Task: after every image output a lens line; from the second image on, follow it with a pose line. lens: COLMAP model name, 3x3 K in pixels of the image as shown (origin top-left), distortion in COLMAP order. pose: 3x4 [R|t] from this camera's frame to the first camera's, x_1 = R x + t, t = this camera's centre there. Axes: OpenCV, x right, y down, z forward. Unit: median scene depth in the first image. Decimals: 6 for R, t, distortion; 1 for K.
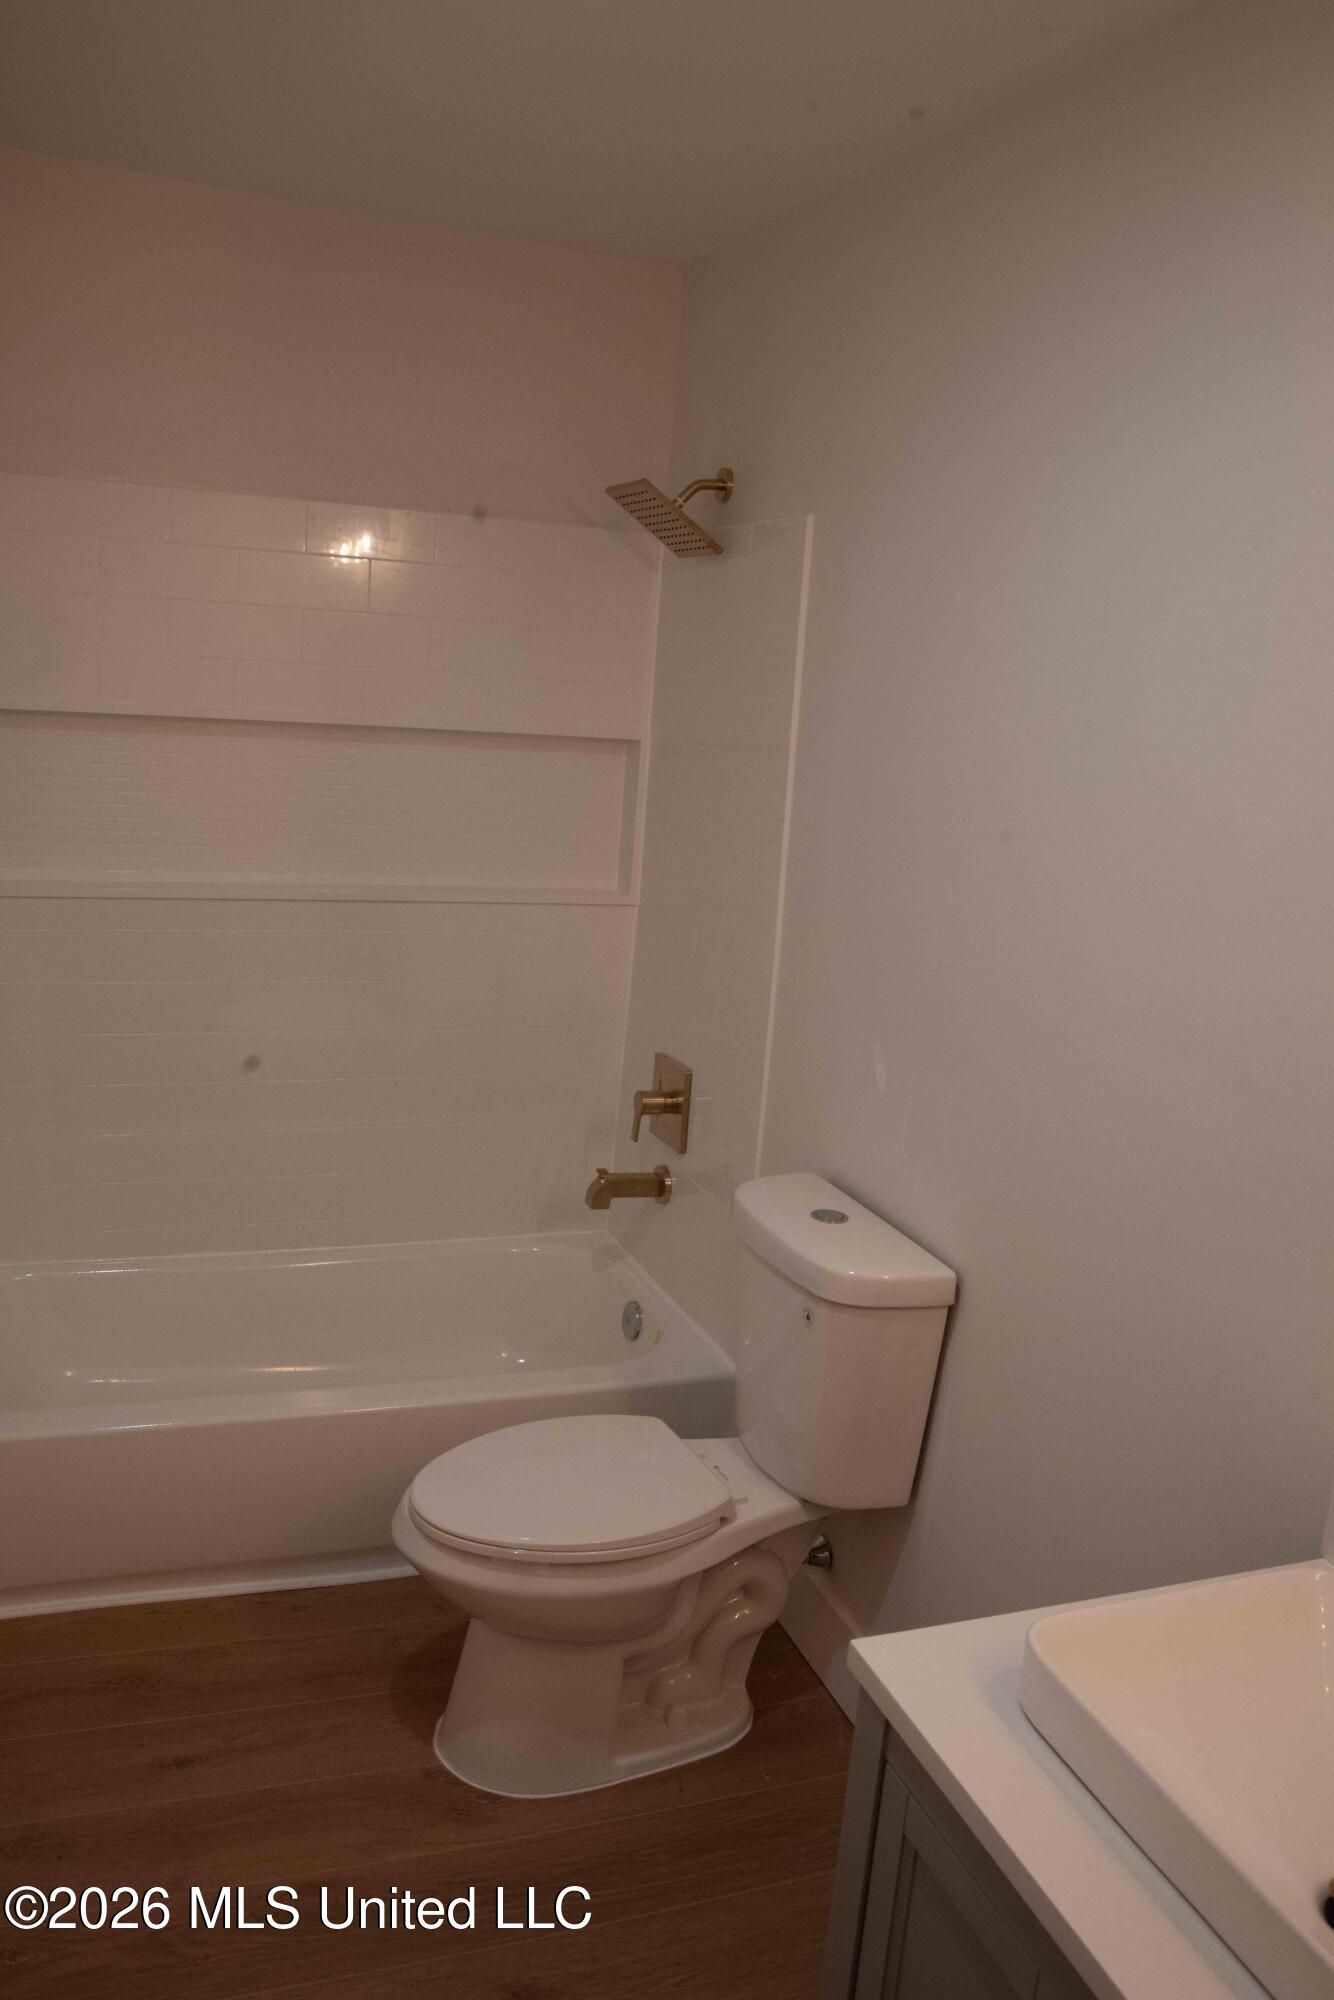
lens RADIAL K [[1651.6, 0, 667.0], [0, 1651.6, 1000.0], [0, 0, 1]] dist [-0.009071, -0.005341]
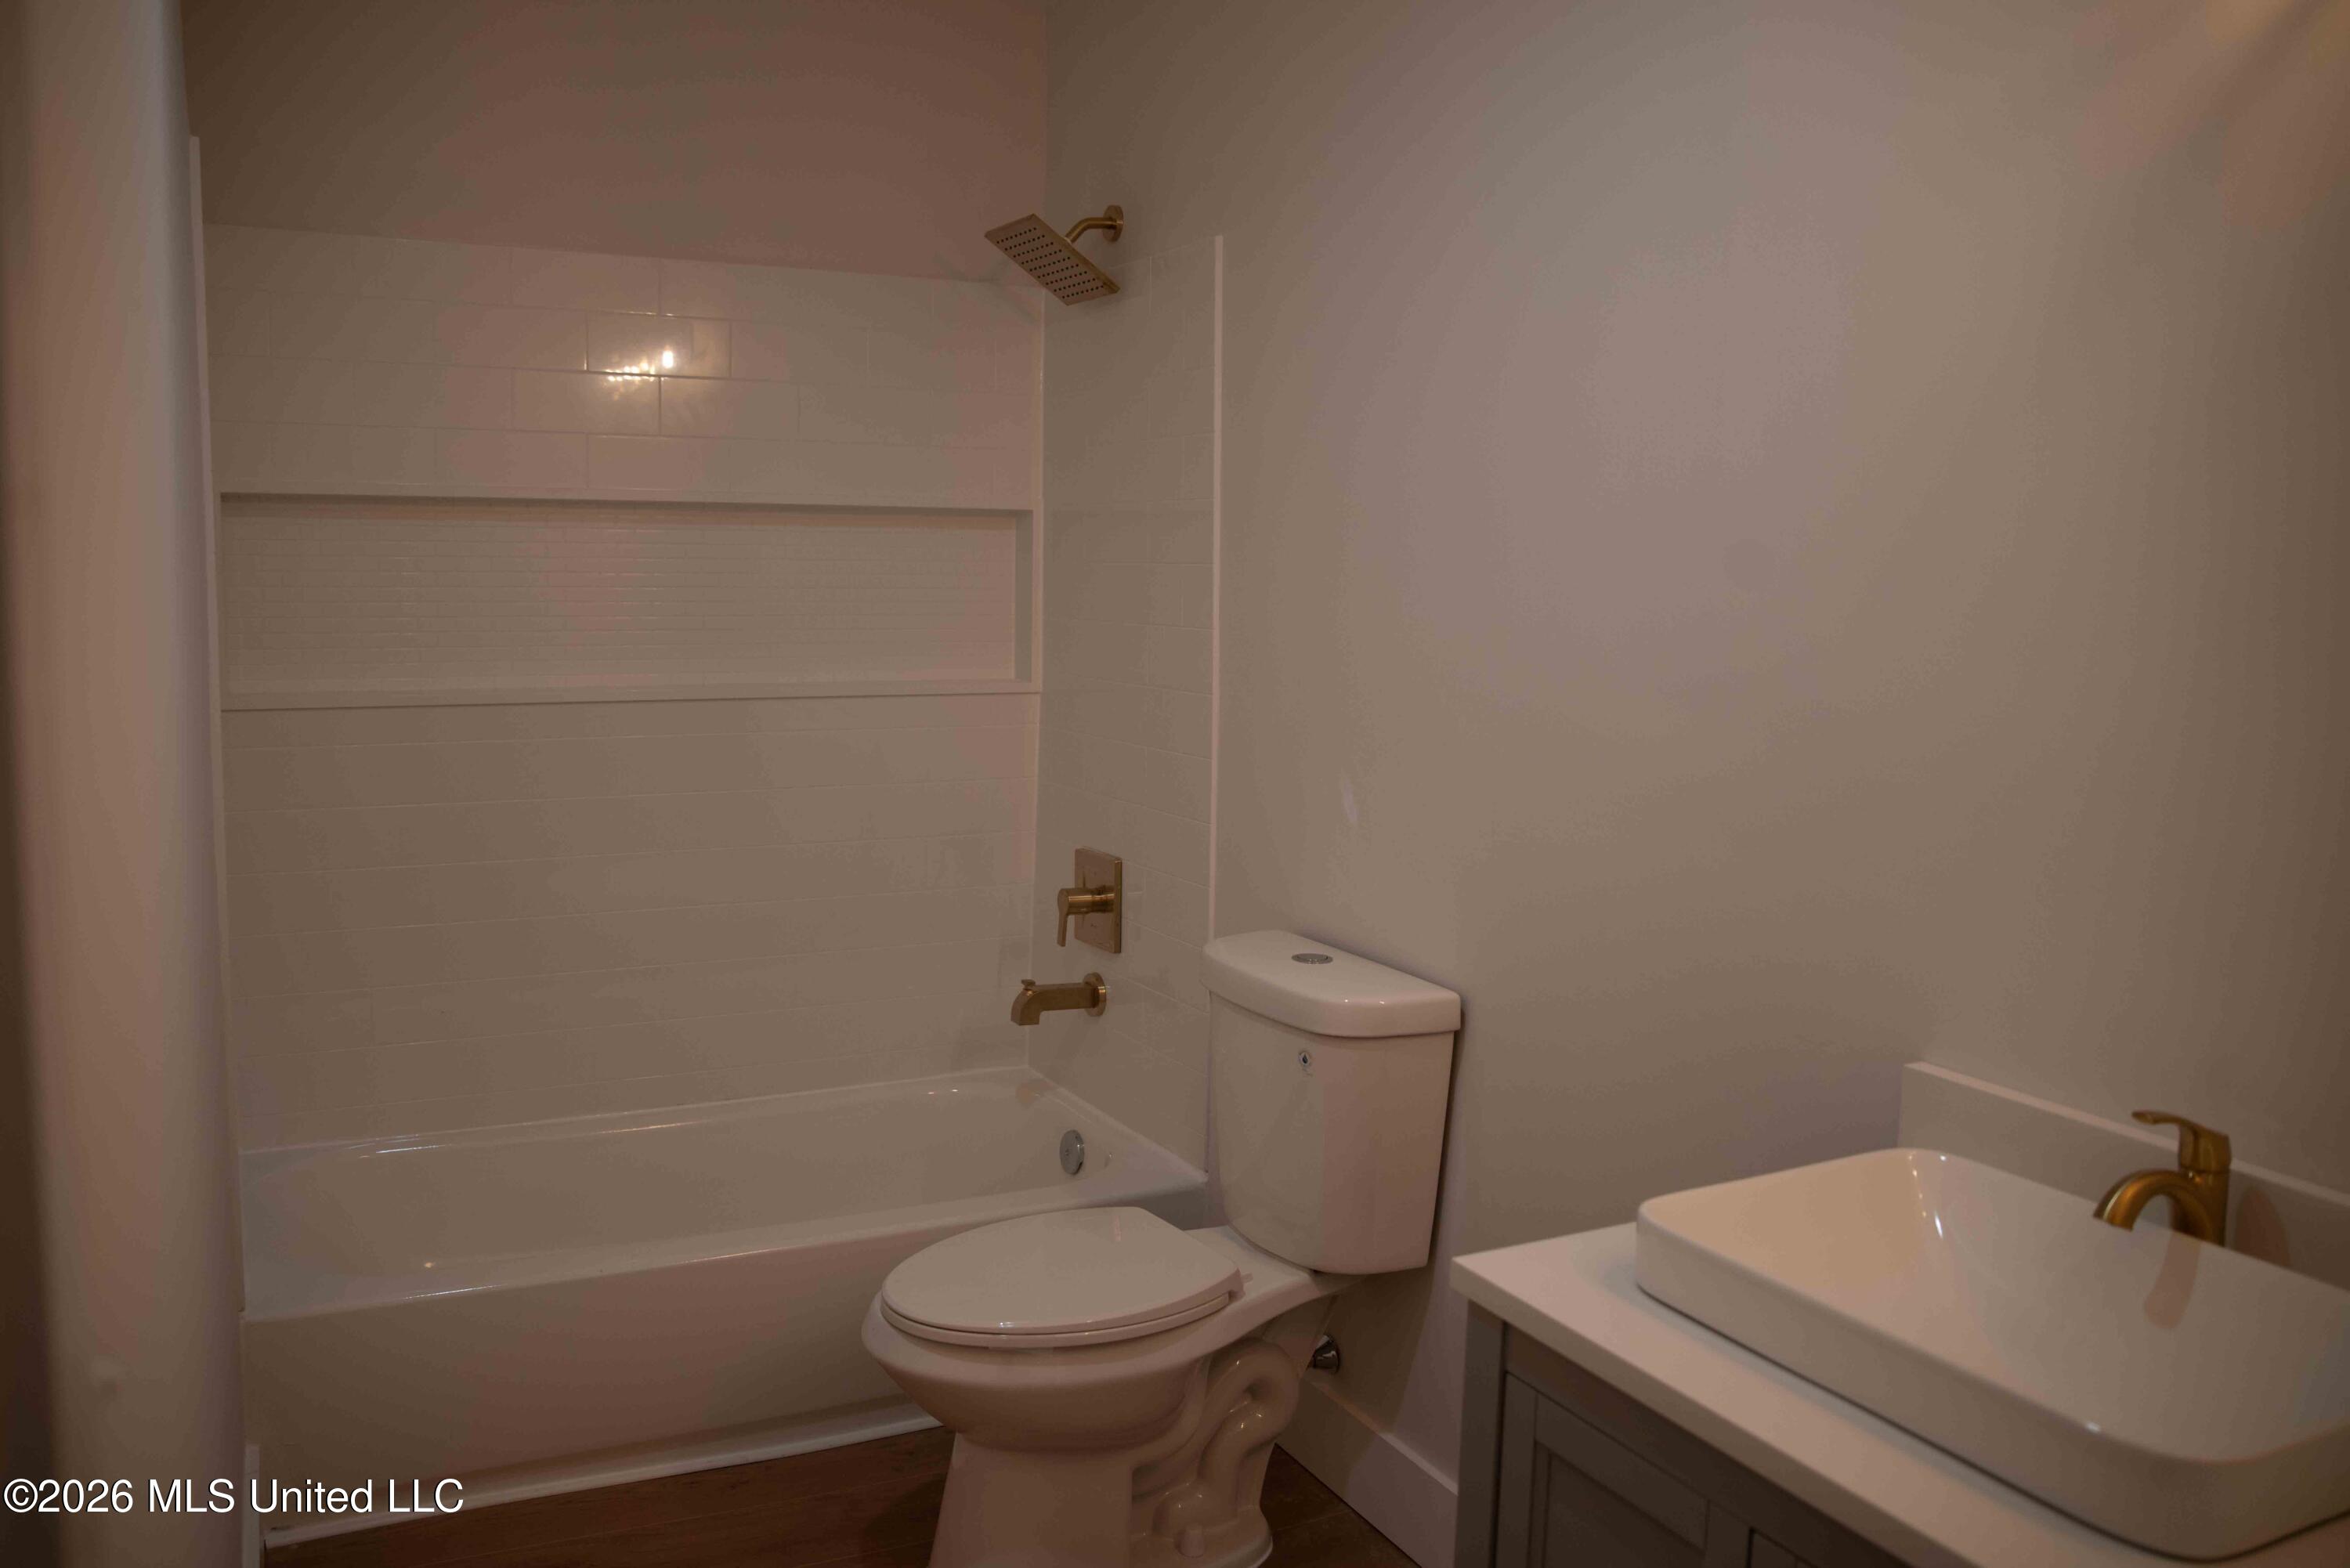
lens RADIAL K [[1940.5, 0, 1164.6], [0, 1940.5, 767.3], [0, 0, 1]] dist [-0.009071, -0.005341]
pose [[0.991412, -0.070232, 0.110321, -0.080493], [0.080988, 0.992057, -0.096248, 0.104159], [-0.102685, 0.104356, 0.989225, -0.060883]]
